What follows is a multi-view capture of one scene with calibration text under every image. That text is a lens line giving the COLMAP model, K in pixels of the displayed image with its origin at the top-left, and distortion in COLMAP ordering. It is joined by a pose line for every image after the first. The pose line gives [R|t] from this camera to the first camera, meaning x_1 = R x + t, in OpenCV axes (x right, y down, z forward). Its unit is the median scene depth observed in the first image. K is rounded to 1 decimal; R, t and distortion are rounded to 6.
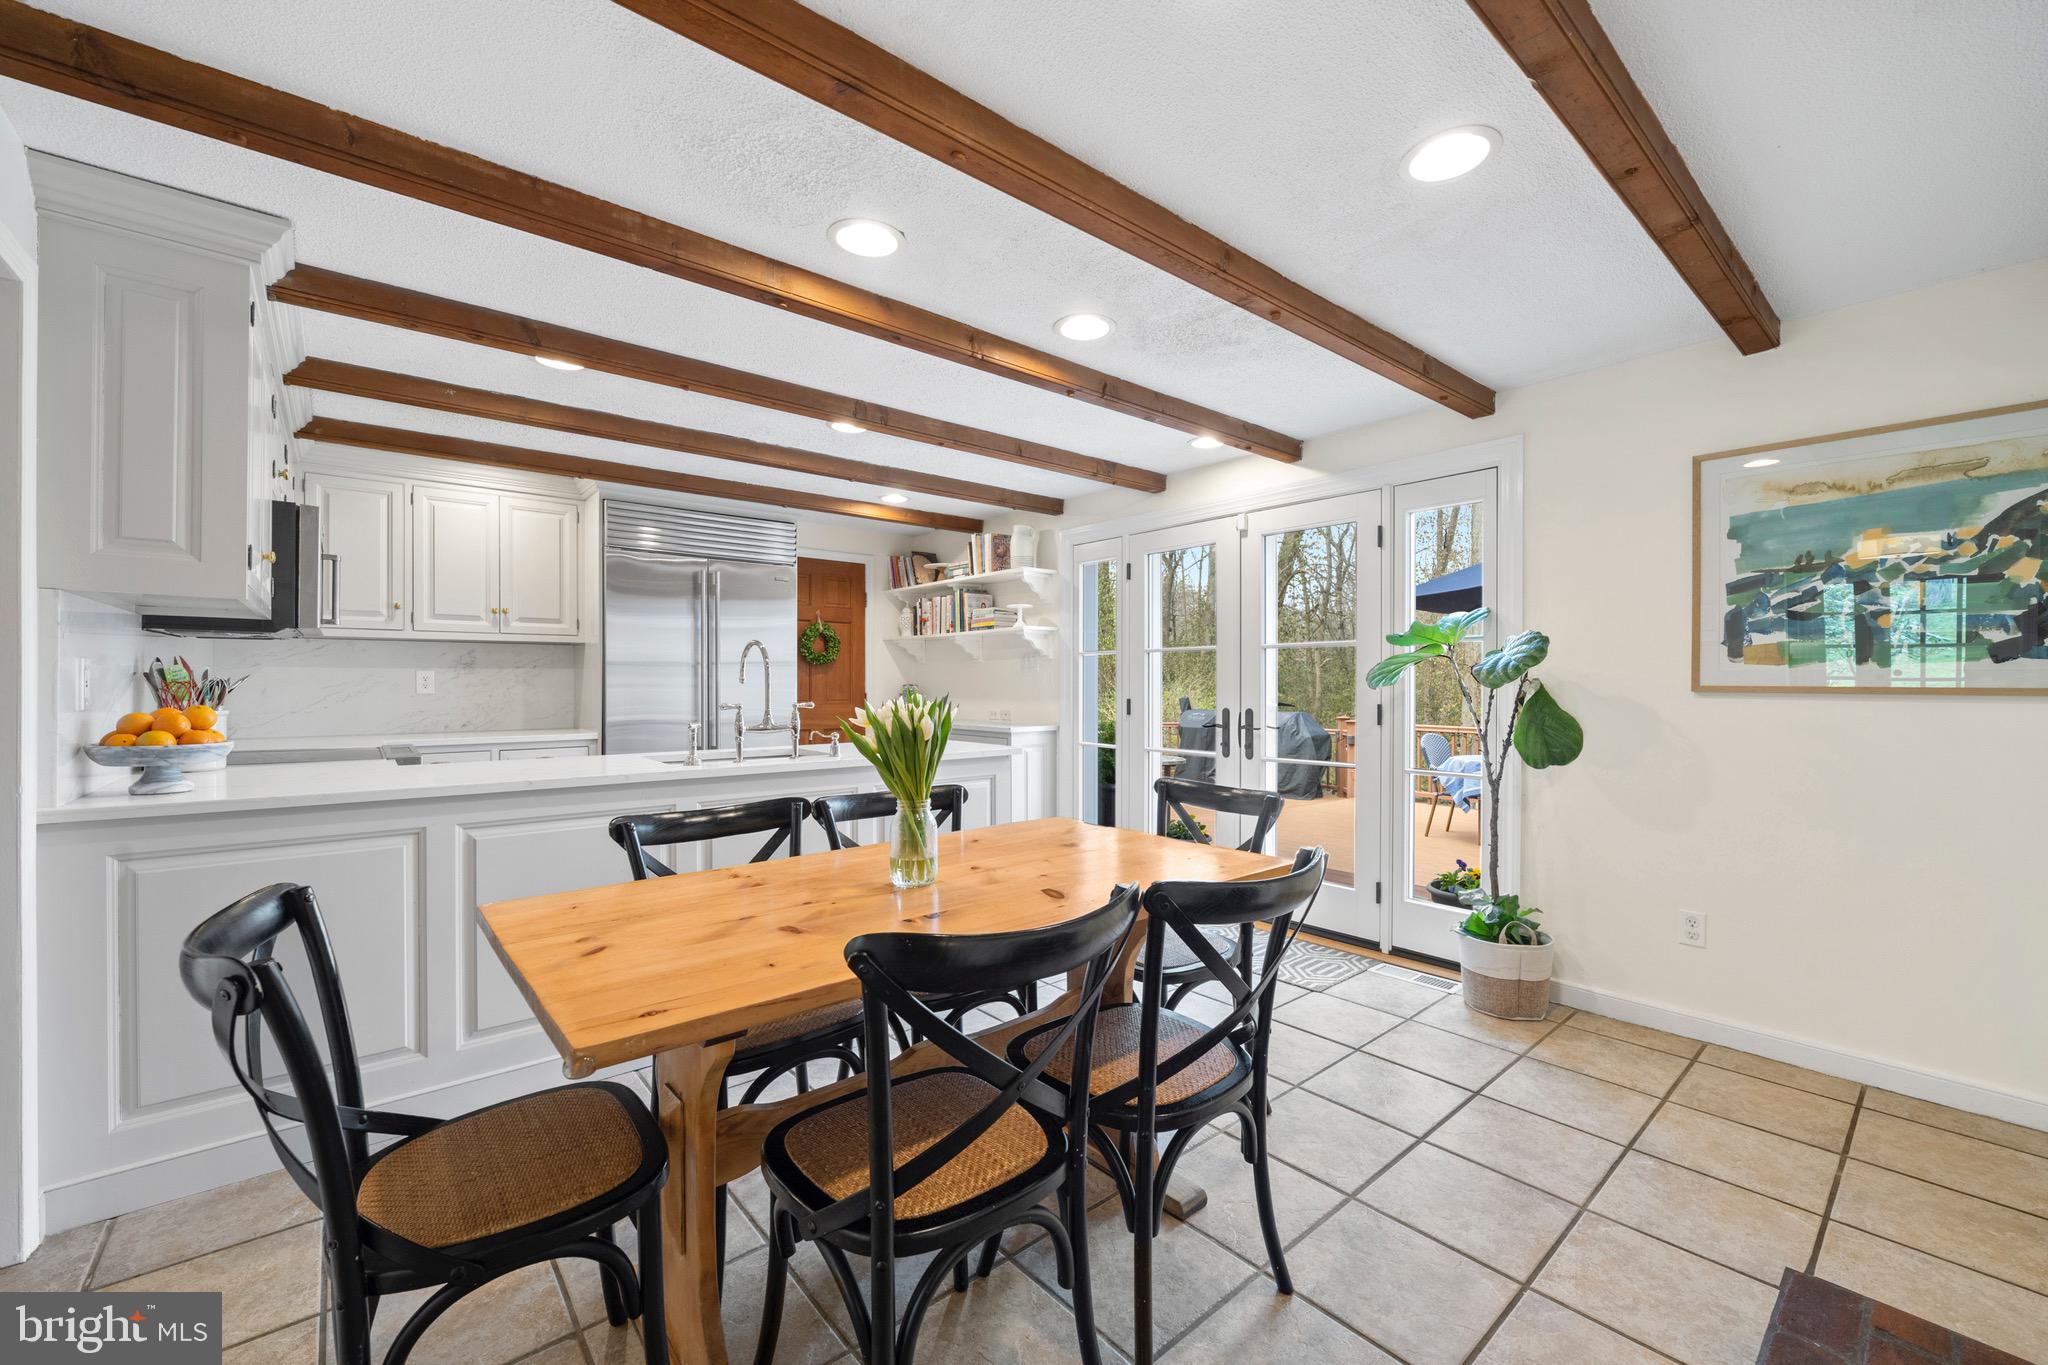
lens RADIAL K [[816.5, 0, 1030.9], [0, 816.5, 685.1], [0, 0, 1]] dist [-0.008427, 0.001026]
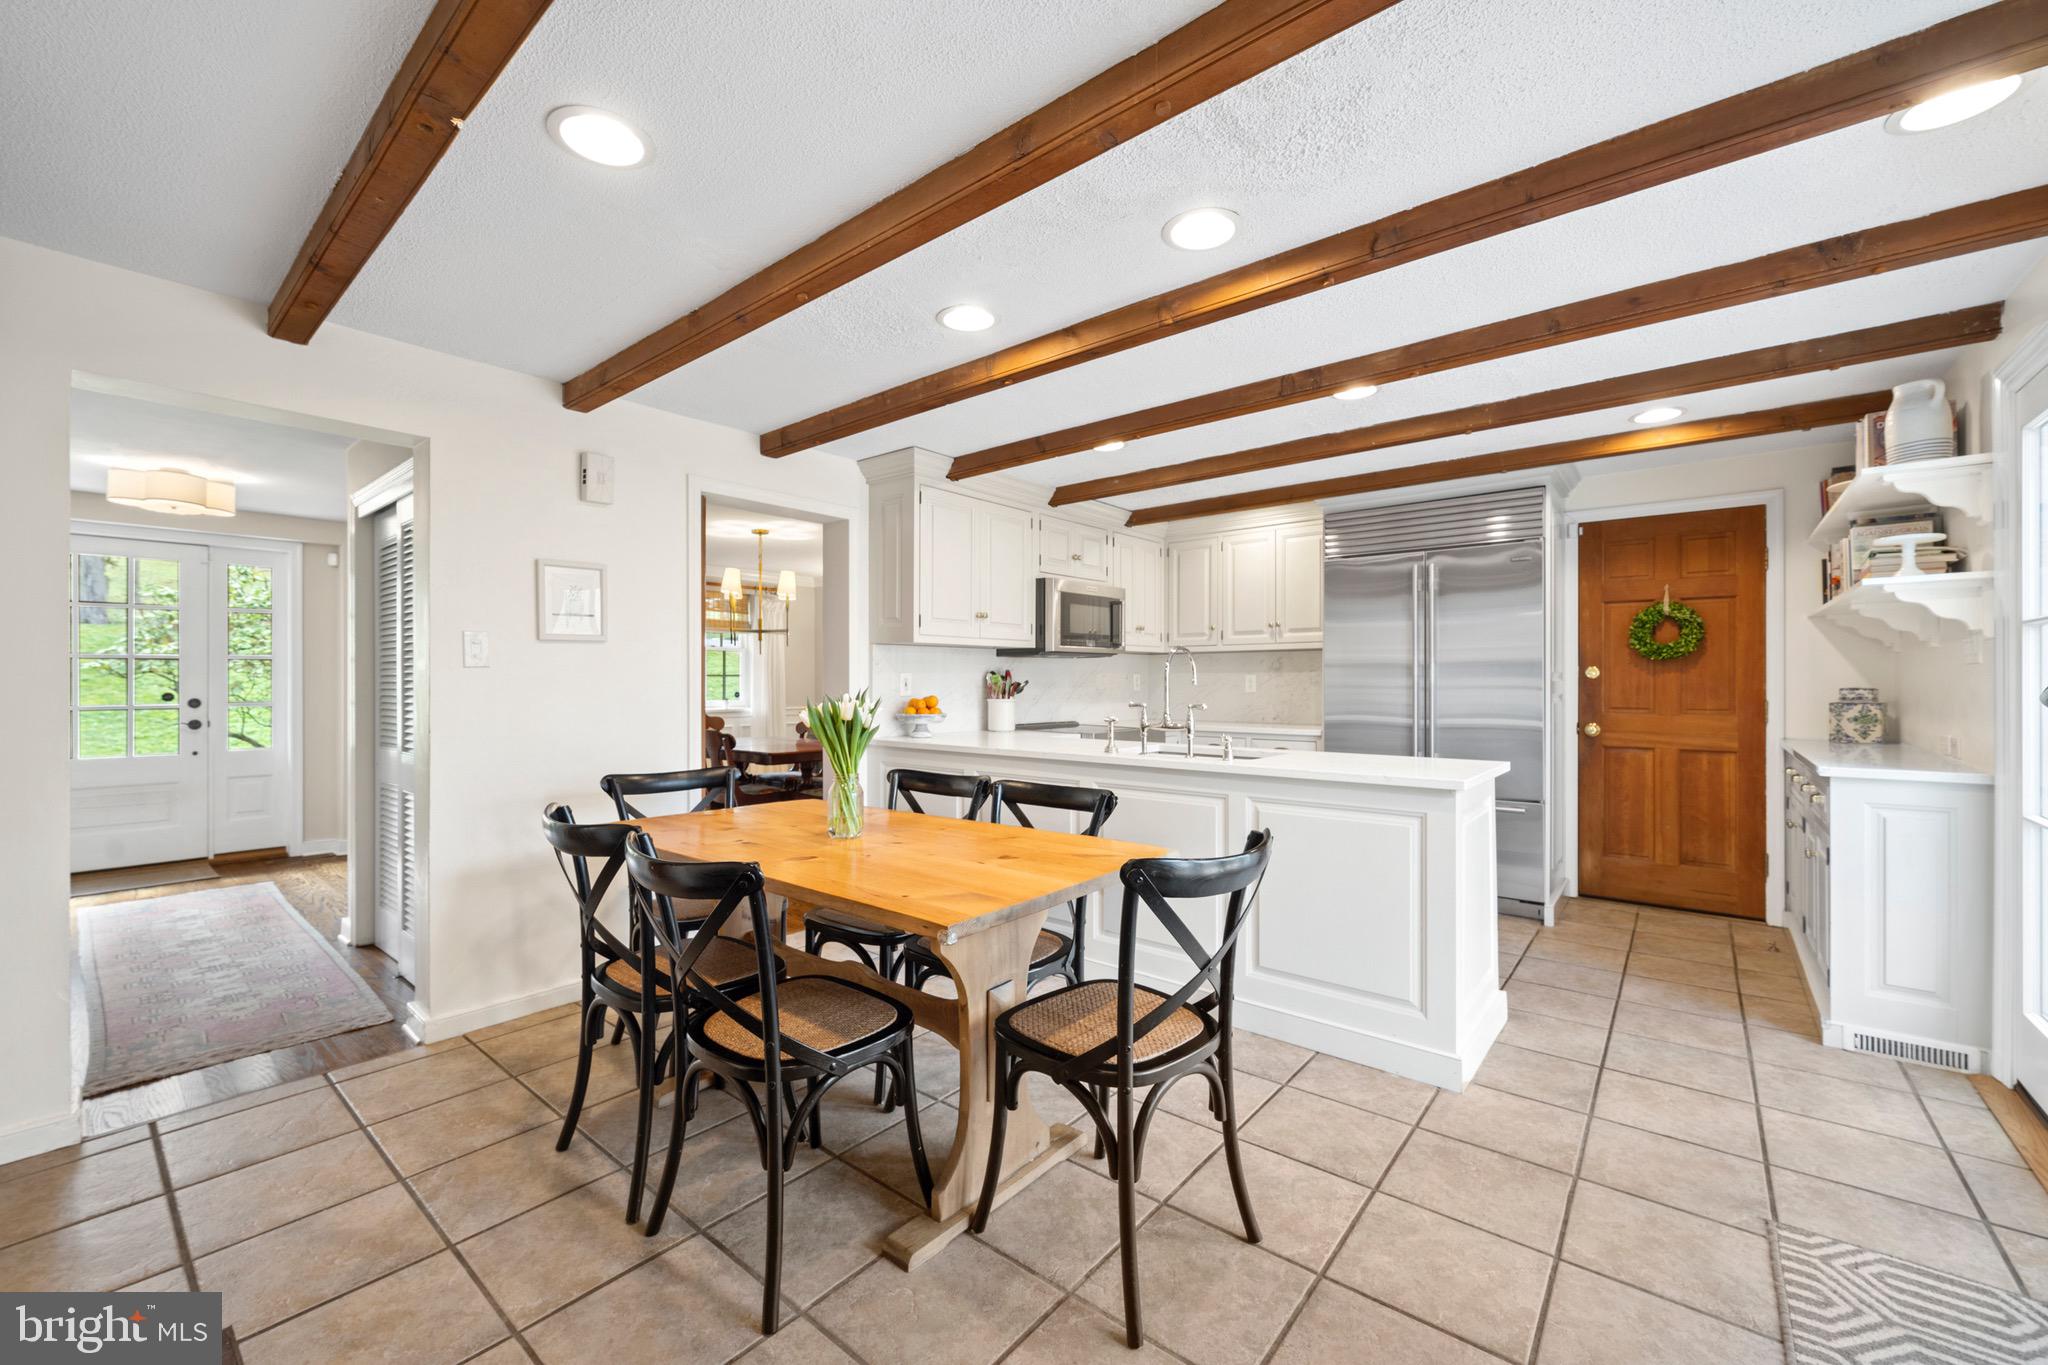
lens RADIAL K [[816.5, 0, 1016.4], [0, 816.5, 681.6], [0, 0, 1]] dist [-0.008427, 0.001026]
pose [[0.165358, -0.001210, -0.986233, 0.478389], [-0.003733, 0.999991, -0.001853, -0.002969], [0.986227, 0.003988, 0.165352, 0.415846]]
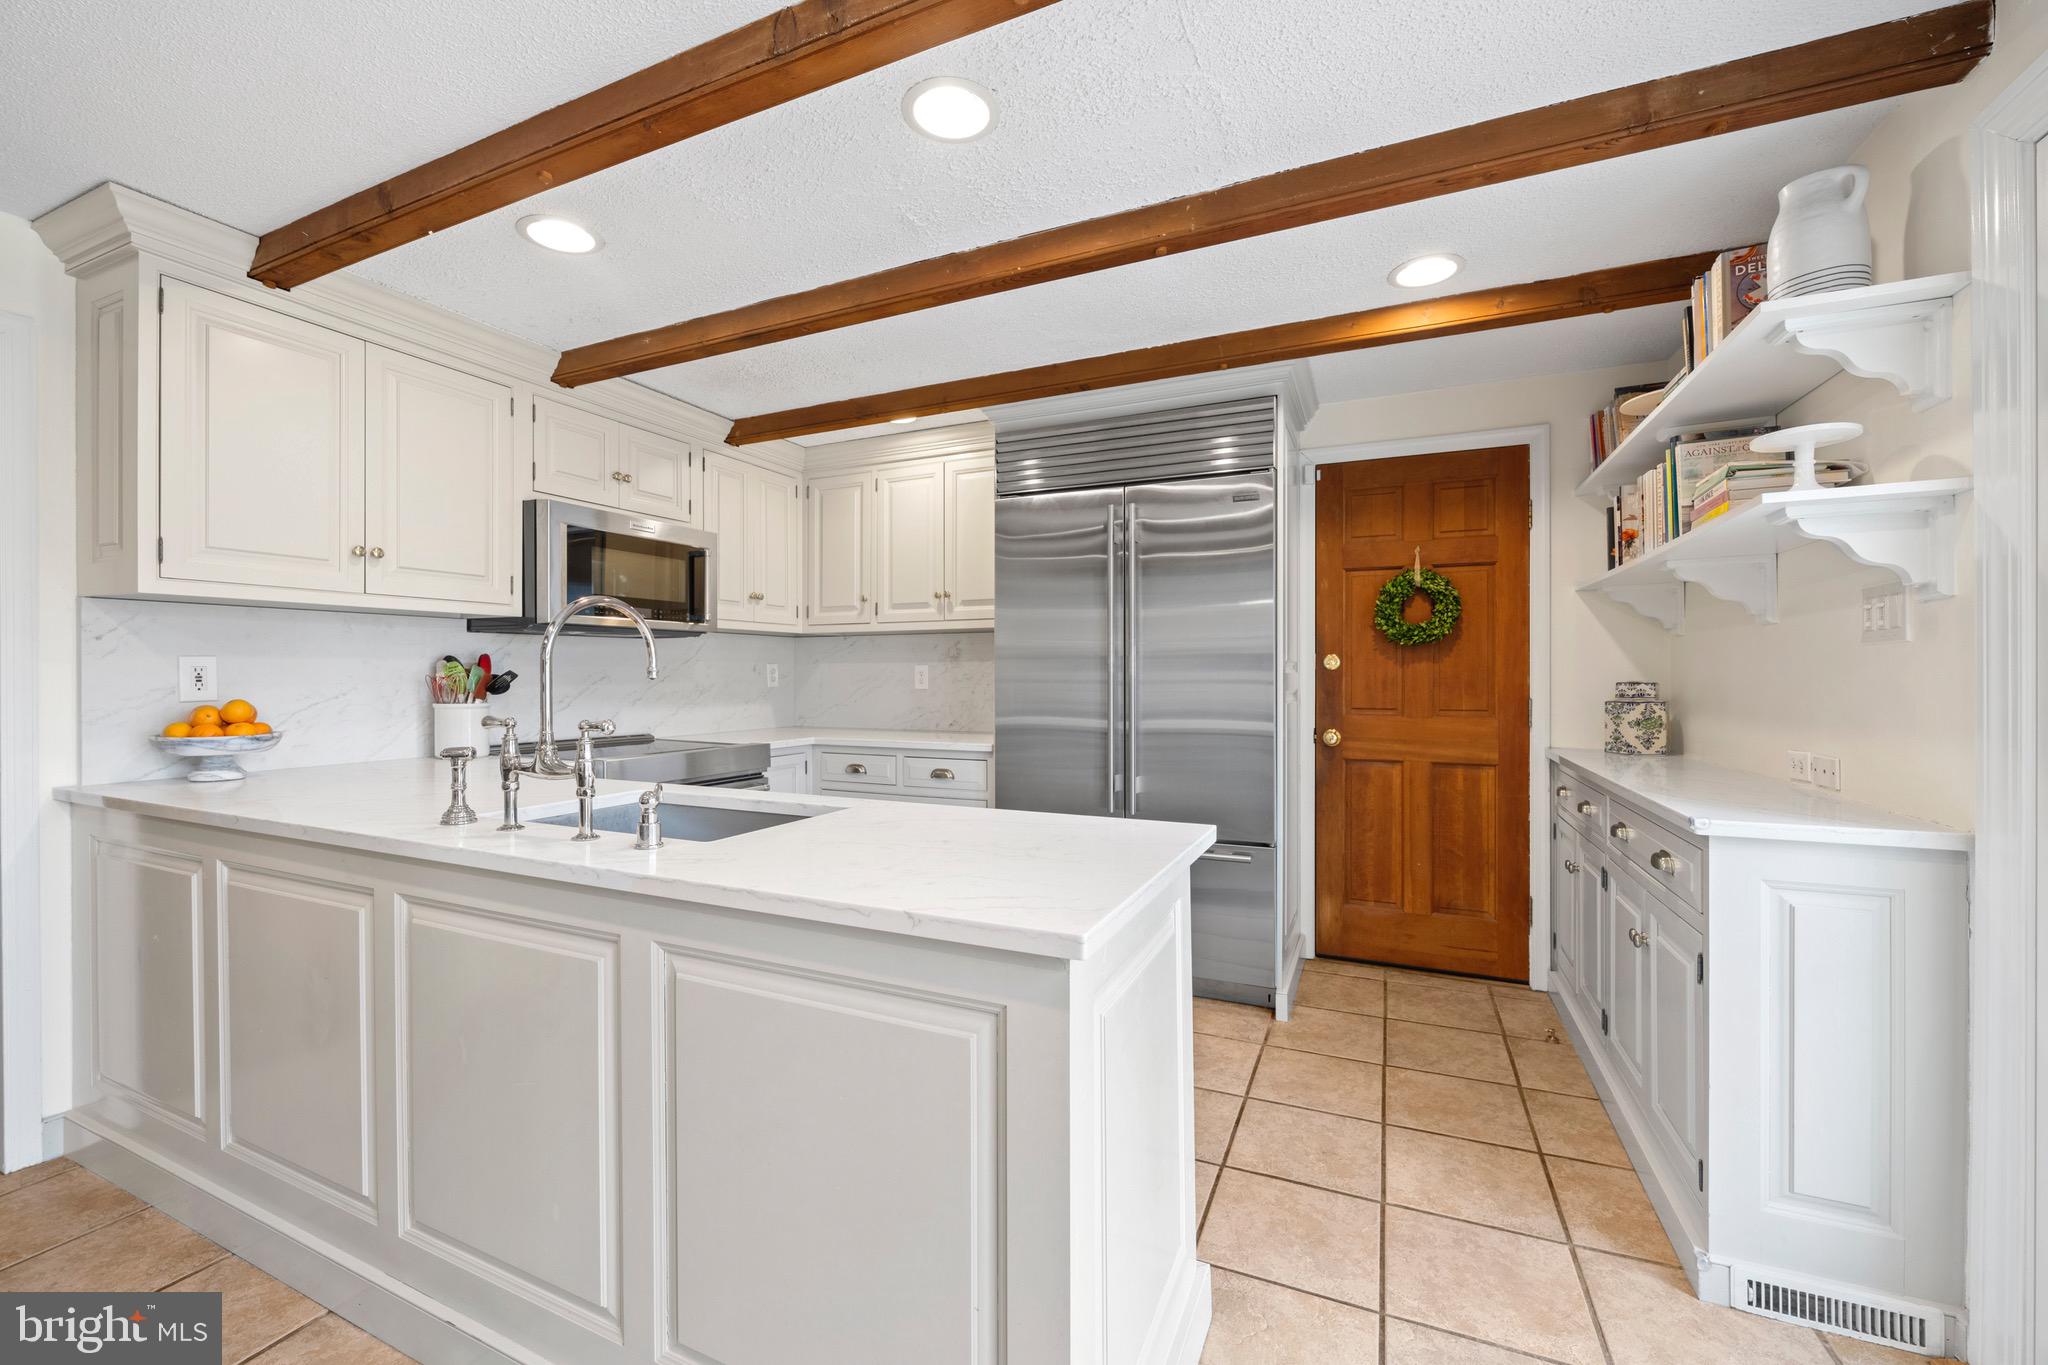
lens RADIAL K [[816.5, 0, 1022.6], [0, 816.5, 675.4], [0, 0, 1]] dist [-0.008427, 0.001026]
pose [[0.425318, -0.001898, -0.905042, 0.168280], [-0.003038, 0.999989, -0.003525, -0.002569], [0.905039, 0.004249, 0.425307, 0.701409]]
